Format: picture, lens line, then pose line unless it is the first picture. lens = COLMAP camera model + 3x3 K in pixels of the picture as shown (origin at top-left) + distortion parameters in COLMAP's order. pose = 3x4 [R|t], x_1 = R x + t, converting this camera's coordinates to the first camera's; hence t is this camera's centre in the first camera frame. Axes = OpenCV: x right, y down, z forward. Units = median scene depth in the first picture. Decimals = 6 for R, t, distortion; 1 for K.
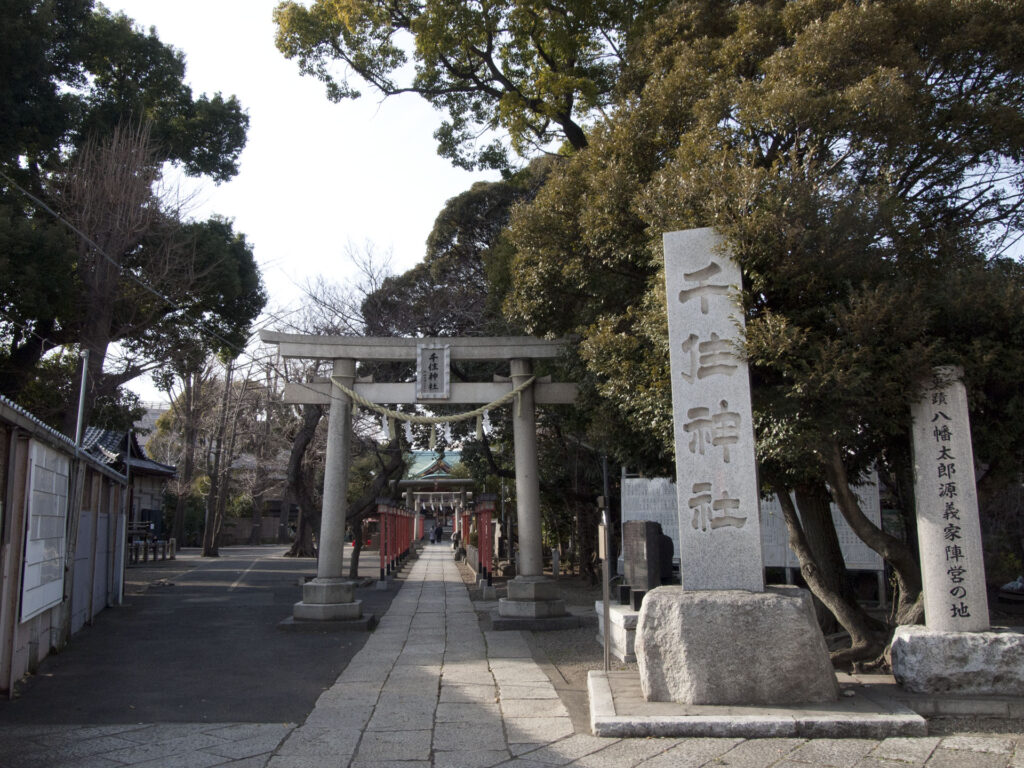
lens RADIAL K [[893.3, 0, 512.0], [0, 893.3, 384.0], [0, 0, 1]] dist [-0.009615, -0.002140]
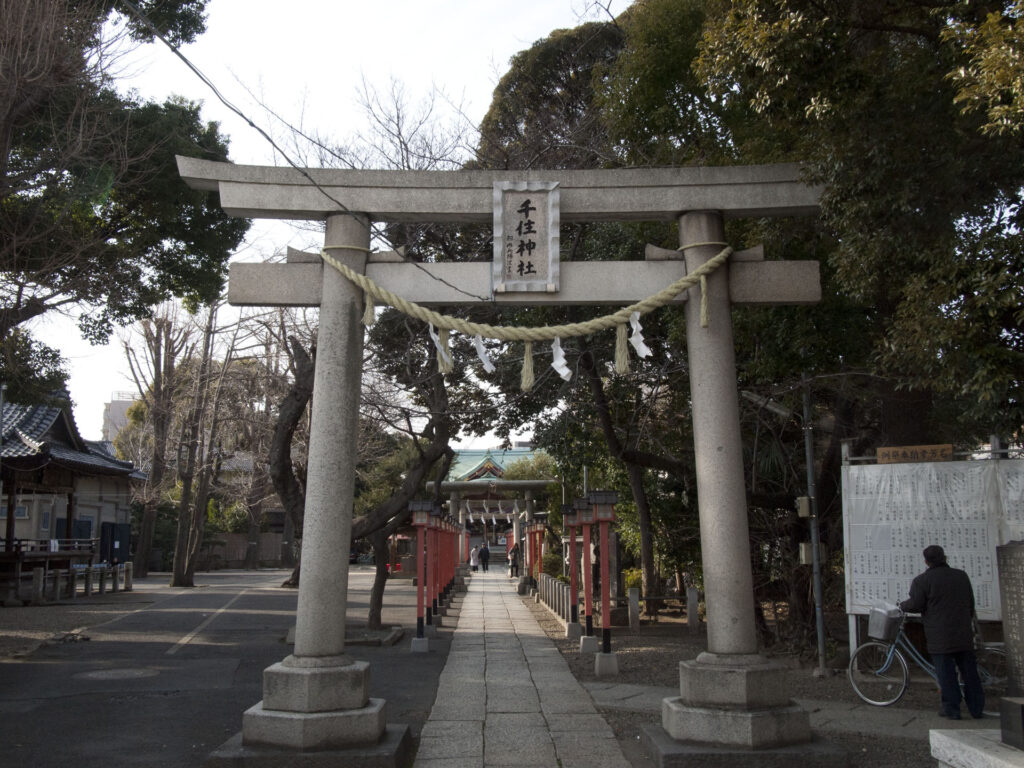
lens RADIAL K [[1057.2, 0, 512.0], [0, 1057.2, 384.0], [0, 0, 1]] dist [0.007820, 0.009845]
pose [[0.998715, -0.003531, -0.050554, -0.041184], [0.003880, 0.999969, 0.006806, 0.039037], [0.050529, -0.006993, 0.998698, 0.255776]]
